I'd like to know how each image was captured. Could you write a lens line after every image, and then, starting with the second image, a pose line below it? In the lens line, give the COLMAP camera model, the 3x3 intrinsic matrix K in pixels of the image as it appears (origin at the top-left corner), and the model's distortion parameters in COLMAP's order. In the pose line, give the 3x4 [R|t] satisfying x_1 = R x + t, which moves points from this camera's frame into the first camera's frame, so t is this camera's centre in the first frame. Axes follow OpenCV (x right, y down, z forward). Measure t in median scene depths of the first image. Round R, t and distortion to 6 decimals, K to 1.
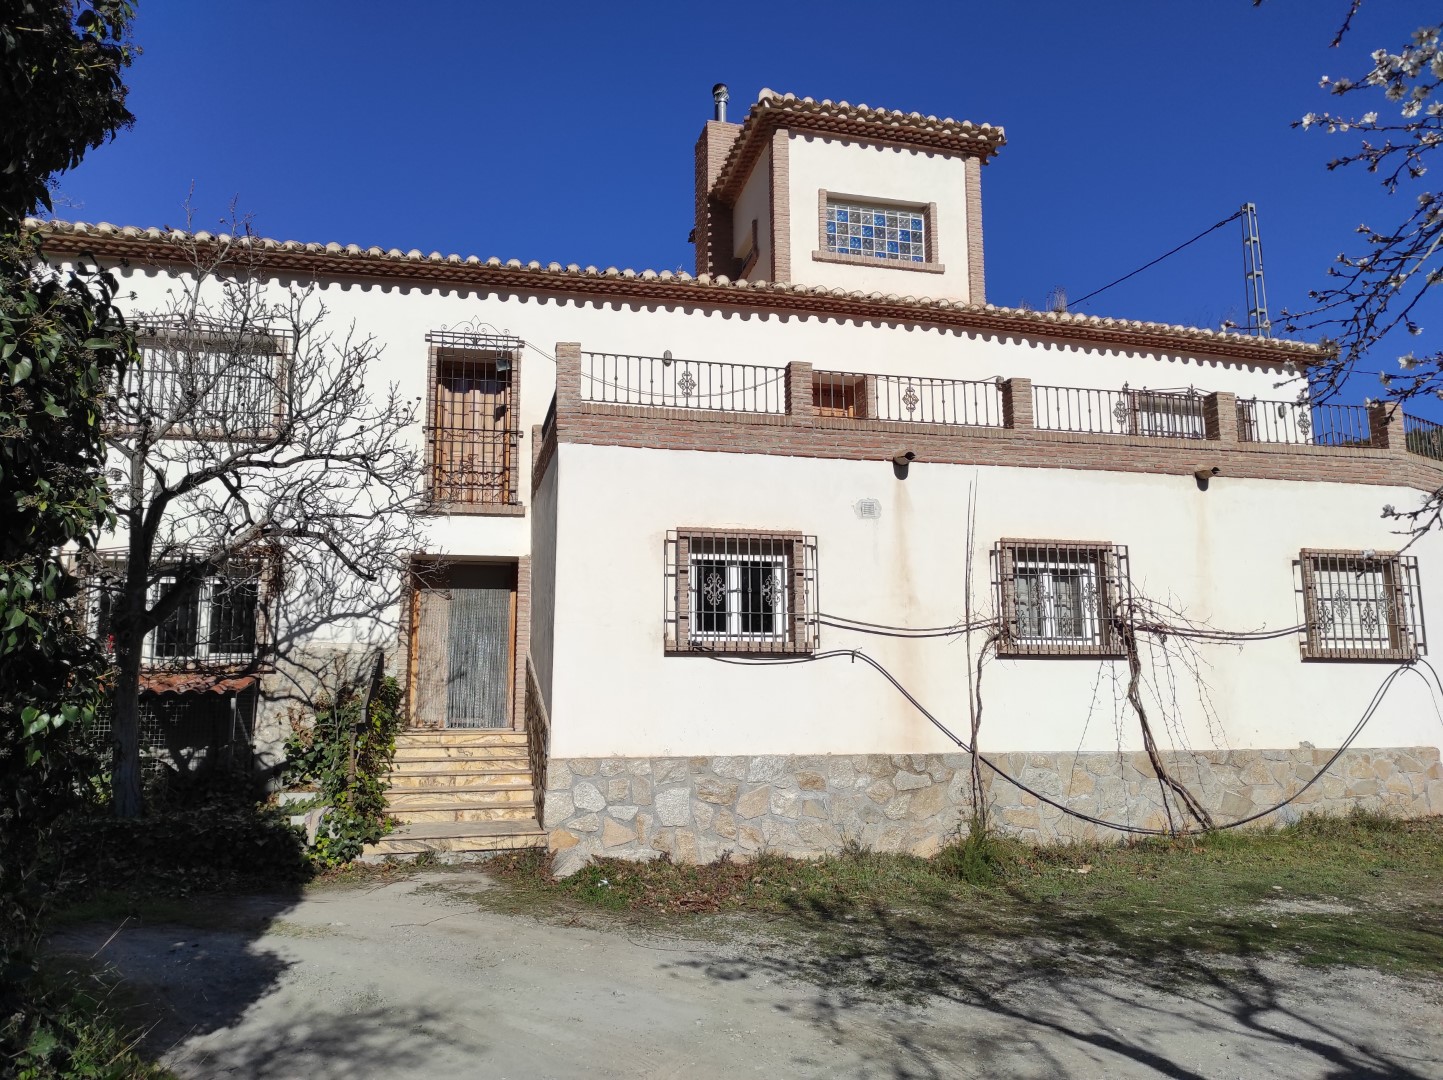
lens RADIAL K [[1052.4, 0, 718.5], [0, 1052.4, 542.1], [0, 0, 1]] dist [0.057652, -0.052937]
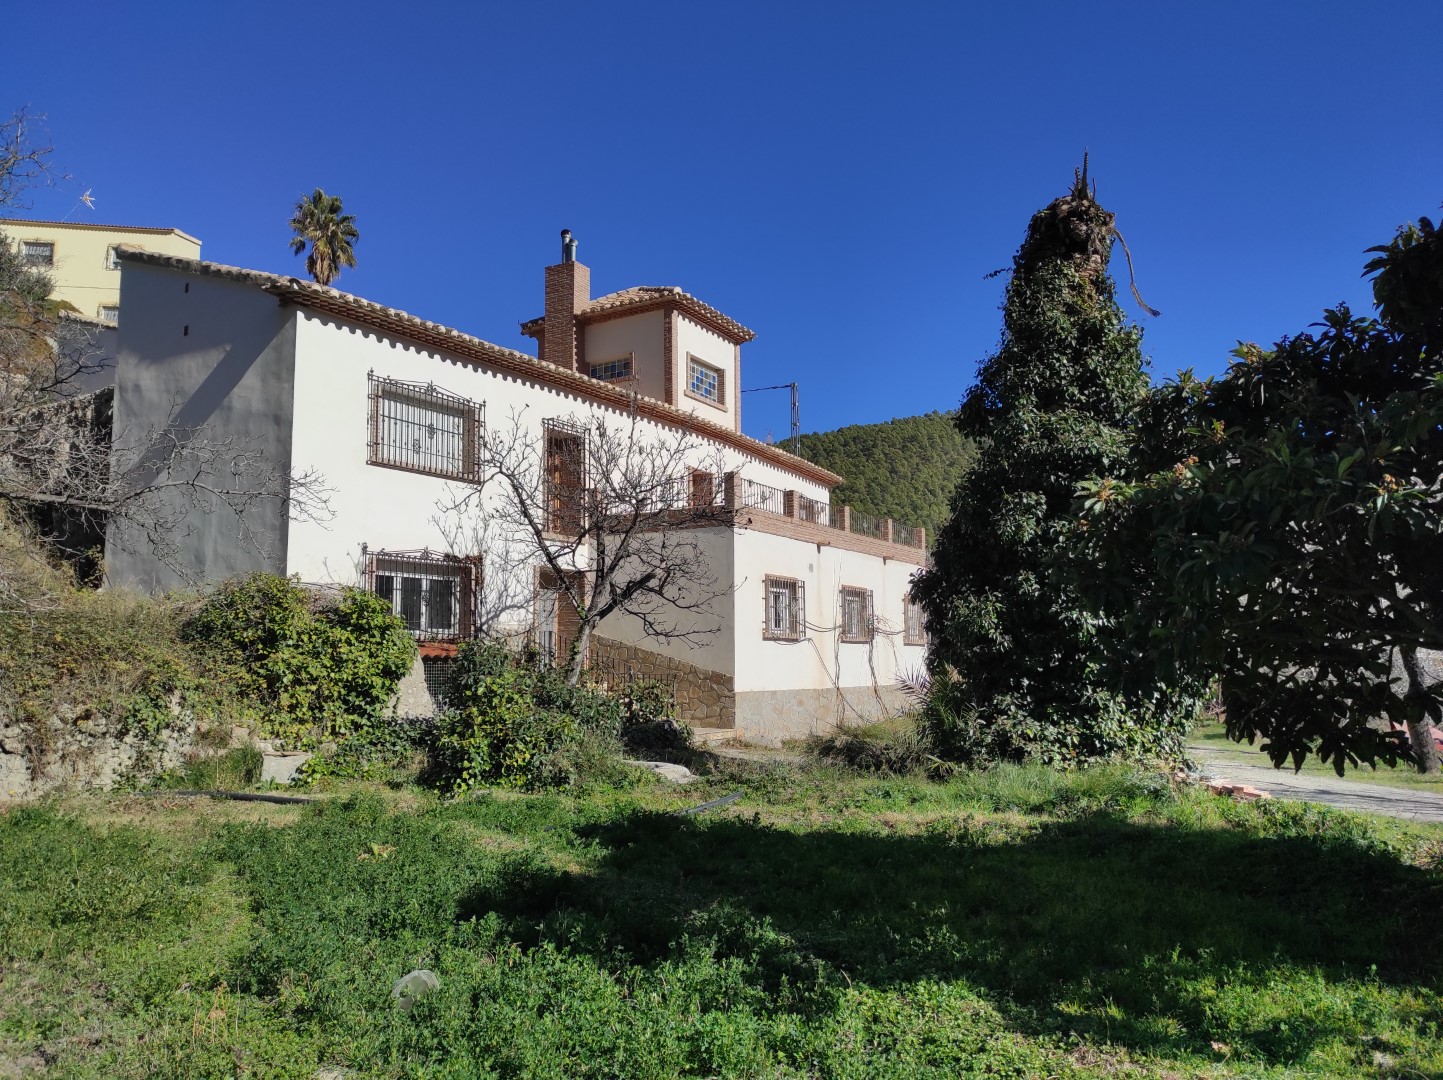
lens RADIAL K [[1052.4, 0, 718.5], [0, 1052.4, 542.1], [0, 0, 1]] dist [0.057652, -0.052937]
pose [[0.720912, 0.079852, 0.688411, -1.189452], [-0.101669, 0.994778, -0.008919, -0.038351], [-0.685528, -0.063560, 0.725266, -0.284474]]
